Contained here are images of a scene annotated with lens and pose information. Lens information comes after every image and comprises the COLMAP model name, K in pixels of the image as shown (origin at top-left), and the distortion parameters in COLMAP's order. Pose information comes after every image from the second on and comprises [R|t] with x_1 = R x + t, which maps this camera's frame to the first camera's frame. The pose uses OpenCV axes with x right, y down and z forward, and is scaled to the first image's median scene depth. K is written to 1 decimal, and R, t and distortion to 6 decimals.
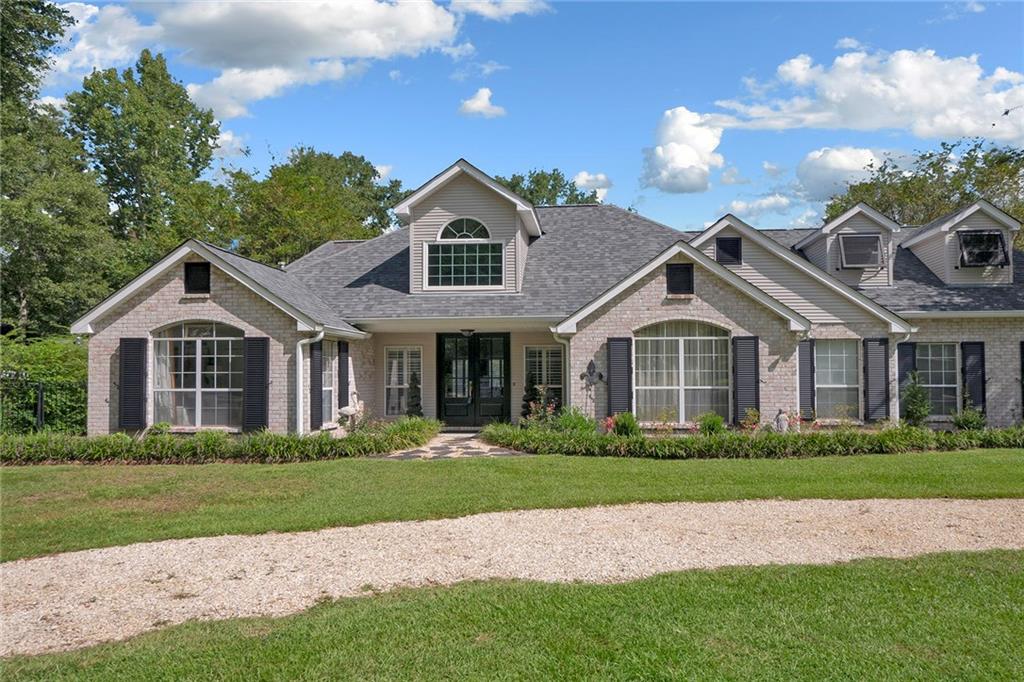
lens RADIAL K [[749.4, 0, 529.6], [0, 749.4, 344.4], [0, 0, 1]] dist [-0.002989, 0.002752]
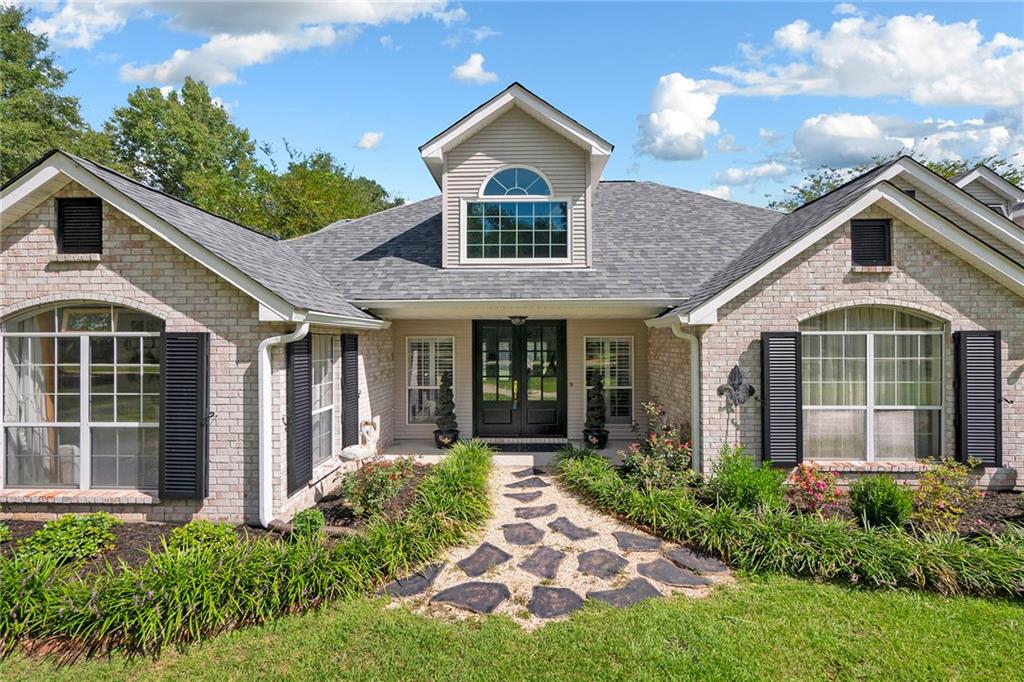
lens RADIAL K [[474.0, 0, 516.3], [0, 474.0, 330.3], [0, 0, 1]] dist [0.000952, 0.000442]
pose [[0.997520, 0.001318, 0.070365, -0.138324], [-0.002785, 0.999781, 0.020755, -0.018161], [-0.070322, -0.020899, 0.997305, 0.603822]]
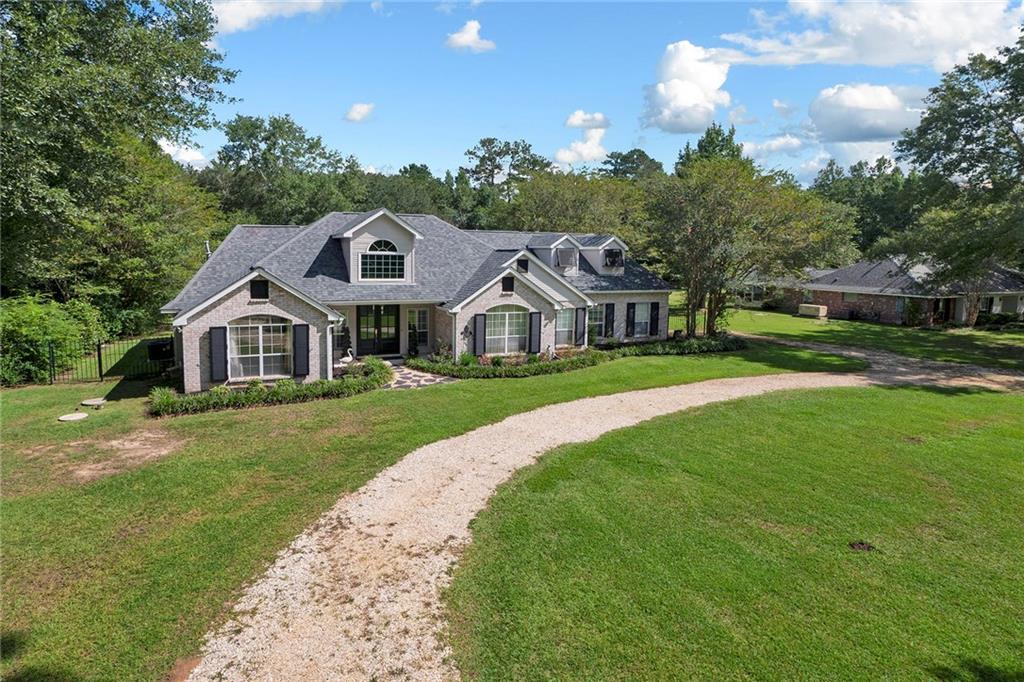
lens RADIAL K [[598.6, 0, 509.5], [0, 598.6, 309.0], [0, 0, 1]] dist [-0.002261, 0.000223]
pose [[0.869582, -0.032182, 0.492738, -0.598986], [-0.040373, 0.989899, 0.135902, -0.241718], [-0.492135, -0.138072, 0.859500, -0.411638]]
